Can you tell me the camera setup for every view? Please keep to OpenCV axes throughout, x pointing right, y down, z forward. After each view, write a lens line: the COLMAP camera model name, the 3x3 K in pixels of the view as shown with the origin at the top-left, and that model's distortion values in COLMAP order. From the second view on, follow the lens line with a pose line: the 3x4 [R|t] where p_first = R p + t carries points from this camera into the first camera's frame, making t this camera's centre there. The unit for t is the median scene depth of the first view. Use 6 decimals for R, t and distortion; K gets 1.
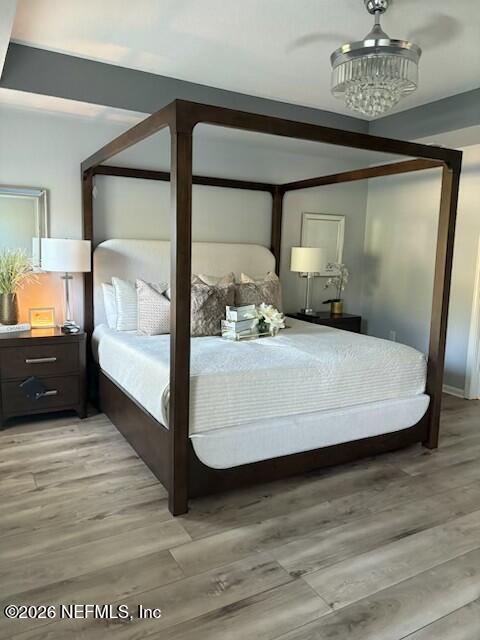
lens RADIAL K [[484.3, 0, 244.8], [0, 484.3, 322.9], [0, 0, 1]] dist [0.046379, -0.031862]
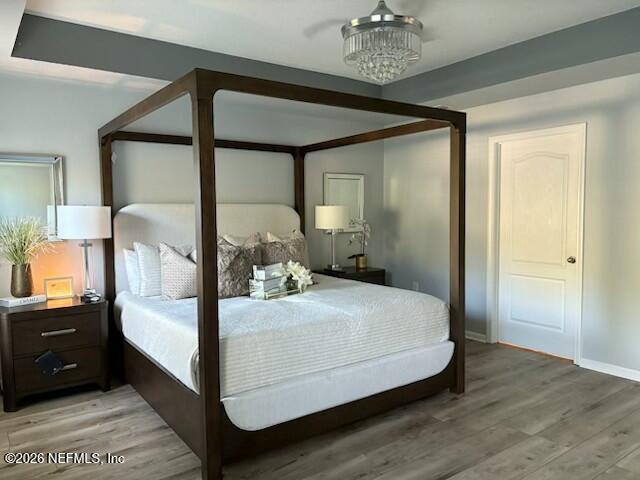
lens RADIAL K [[484.3, 0, 325.0], [0, 484.3, 243.4], [0, 0, 1]] dist [0.046379, -0.031862]
pose [[0.992605, -0.044759, 0.112837, -0.002291], [0.053456, 0.995730, -0.075266, 0.003425], [-0.108986, 0.080741, 0.990759, -0.018852]]
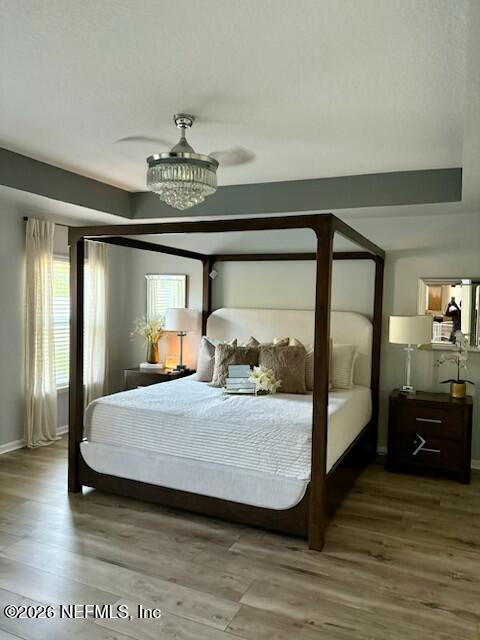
lens RADIAL K [[484.3, 0, 237.6], [0, 484.3, 316.6], [0, 0, 1]] dist [0.046379, -0.031862]
pose [[0.586041, 0.009722, -0.810223, 0.995241], [-0.134796, 0.987164, -0.085654, -0.052772], [0.798991, 0.159411, 0.579829, 0.336563]]
